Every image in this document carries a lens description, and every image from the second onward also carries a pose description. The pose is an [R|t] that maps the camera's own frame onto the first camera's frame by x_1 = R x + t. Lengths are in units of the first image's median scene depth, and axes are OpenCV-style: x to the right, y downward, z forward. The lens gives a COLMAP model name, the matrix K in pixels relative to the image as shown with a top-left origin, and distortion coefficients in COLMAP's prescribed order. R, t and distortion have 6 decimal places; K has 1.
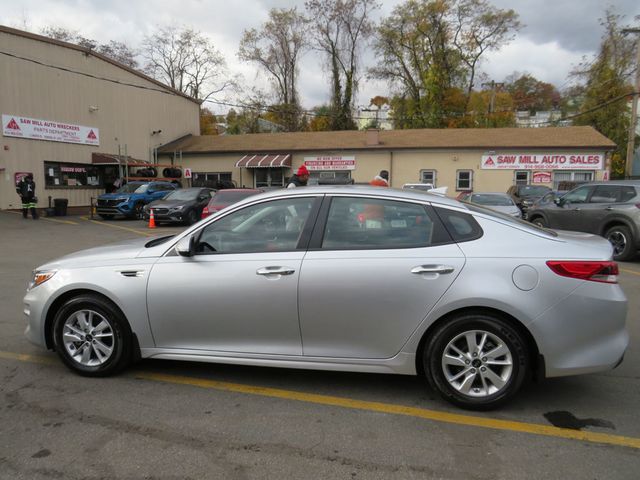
lens RADIAL K [[466.6, 0, 315.9], [0, 466.6, 243.1], [0, 0, 1]] dist [-0.026041, 0.019338]
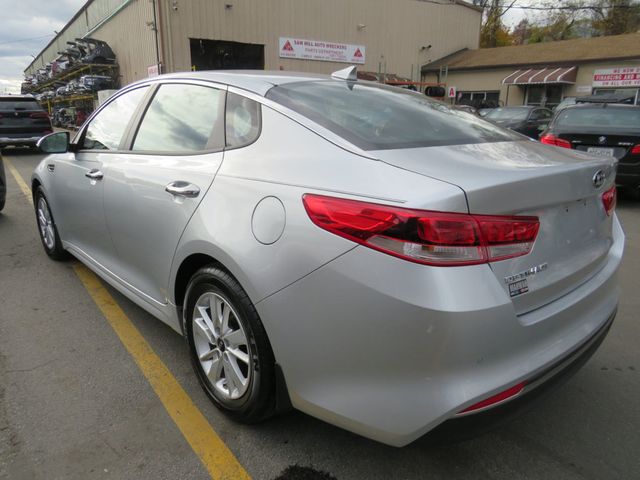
lens RADIAL K [[466.6, 0, 321.3], [0, 466.6, 245.4], [0, 0, 1]] dist [-0.026041, 0.019338]
pose [[0.795961, 0.180607, -0.577777, 0.121066], [-0.087382, 0.978739, 0.185564, -0.000458], [0.599007, -0.097214, 0.794820, 0.090148]]
